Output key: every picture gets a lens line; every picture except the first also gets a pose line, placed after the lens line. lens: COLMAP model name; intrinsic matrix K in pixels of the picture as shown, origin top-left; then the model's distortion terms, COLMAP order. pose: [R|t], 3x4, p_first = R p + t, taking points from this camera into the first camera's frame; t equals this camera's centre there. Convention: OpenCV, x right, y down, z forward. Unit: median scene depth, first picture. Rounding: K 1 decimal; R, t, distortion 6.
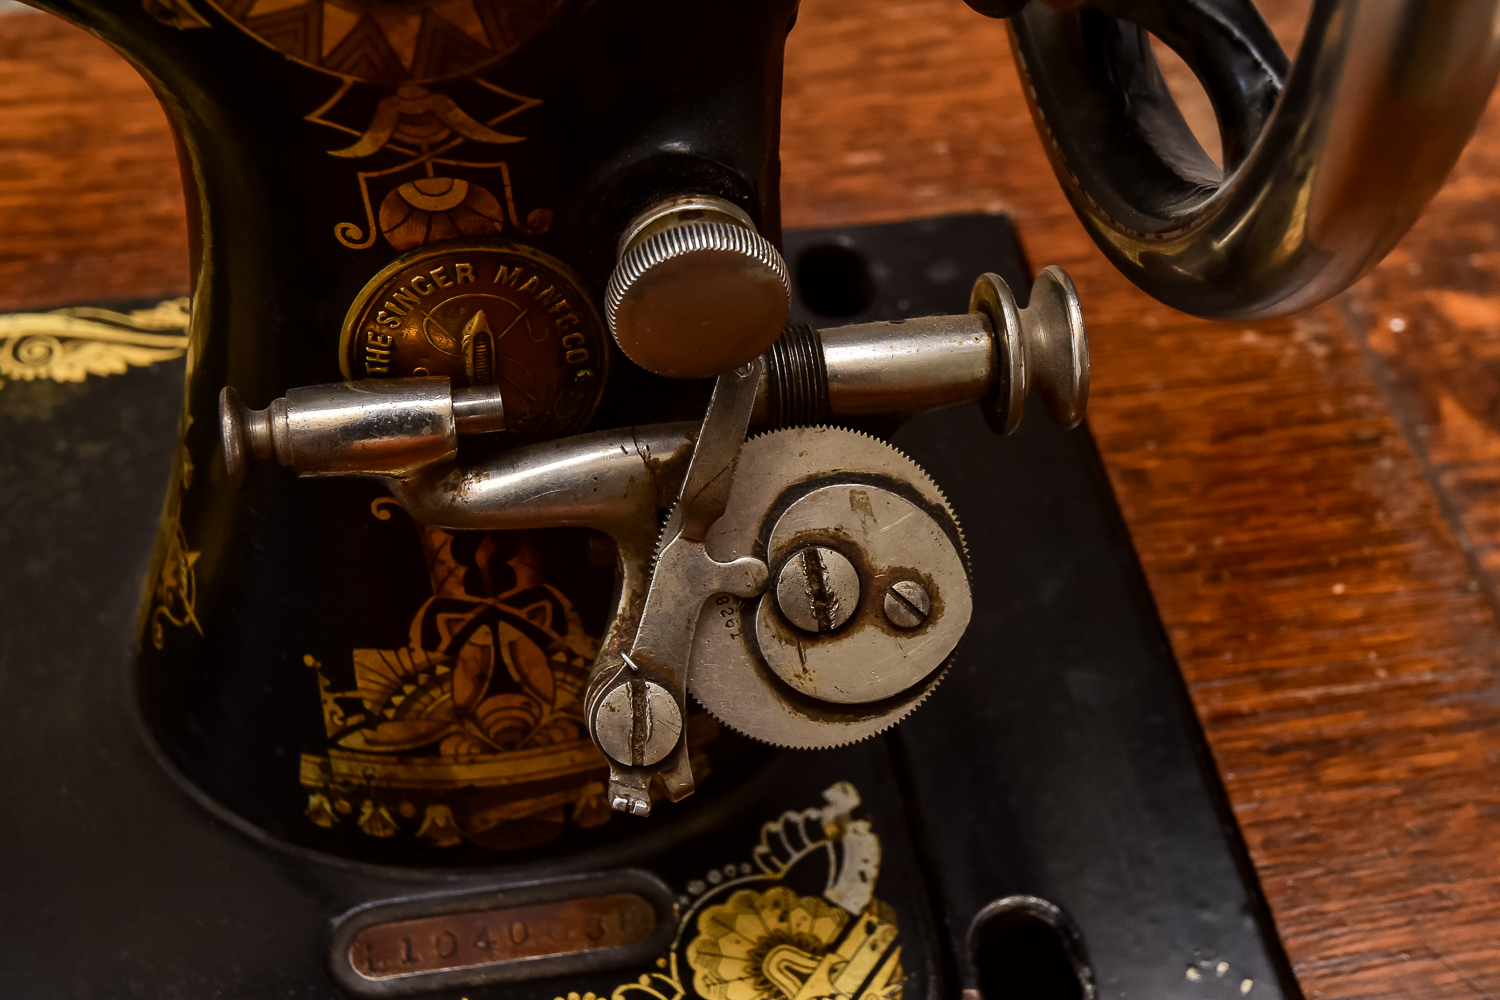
lens RADIAL K [[2199.5, 0, 746.2], [0, 2199.5, 497.3], [0, 0, 1]] dist [0.046395, 0.000000]
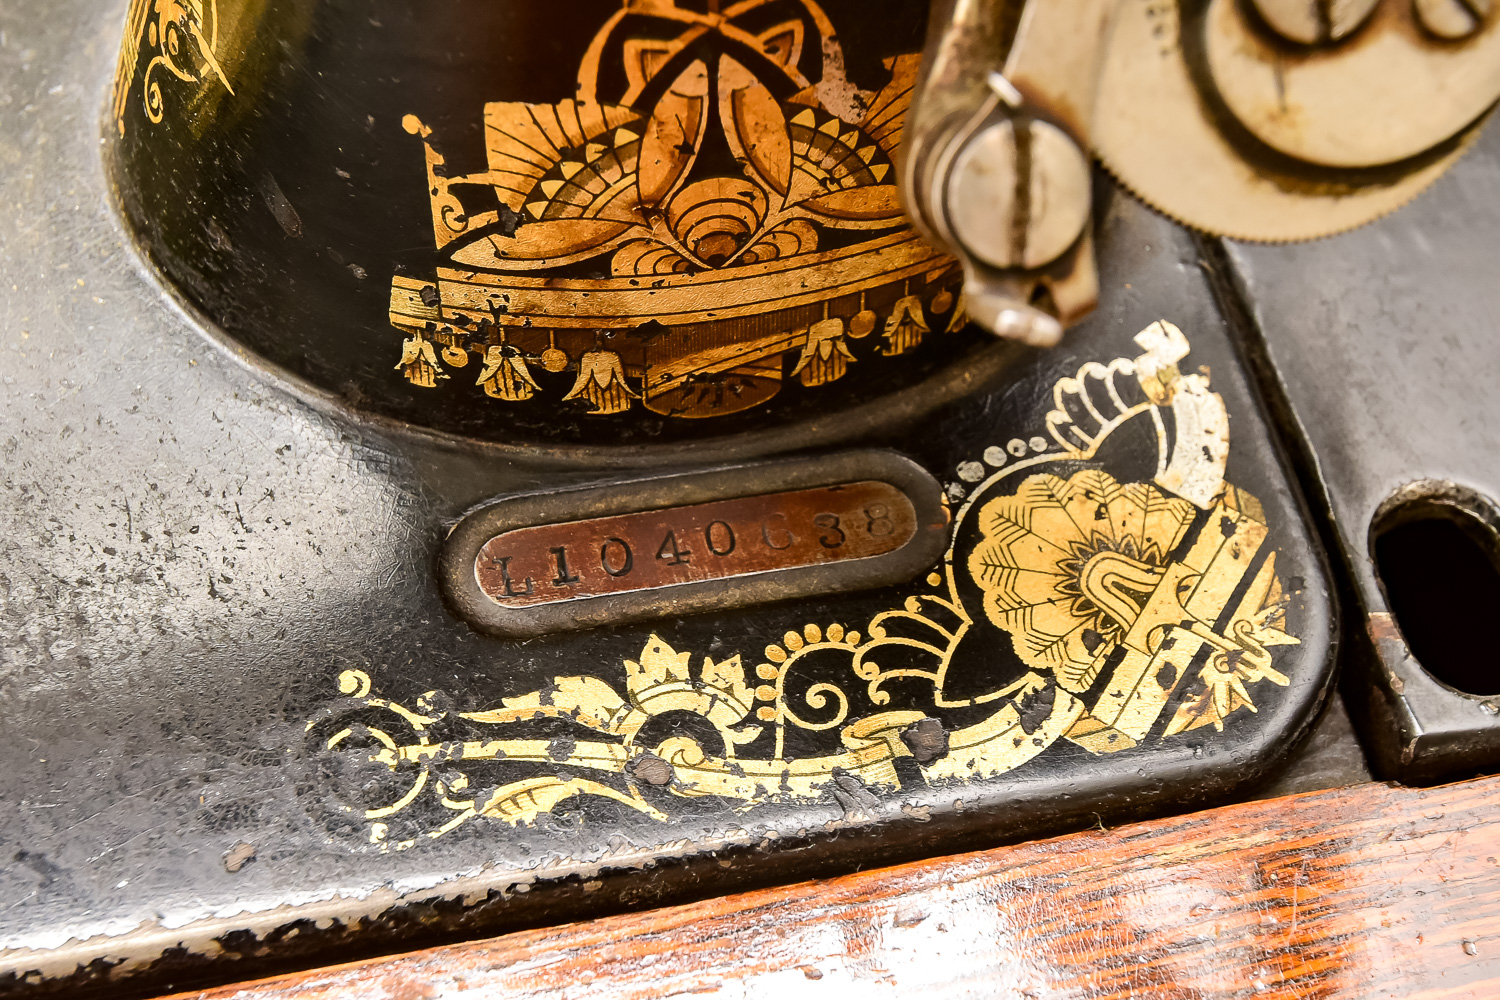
lens RADIAL K [[2199.5, 0, 749.0], [0, 2199.5, 507.5], [0, 0, 1]] dist [0.046395, 0.000000]
pose [[0.998762, -0.010310, 0.048663, -0.128656], [0.001267, 0.983238, 0.182321, 0.064697], [-0.049727, -0.182034, 0.982034, 0.336755]]
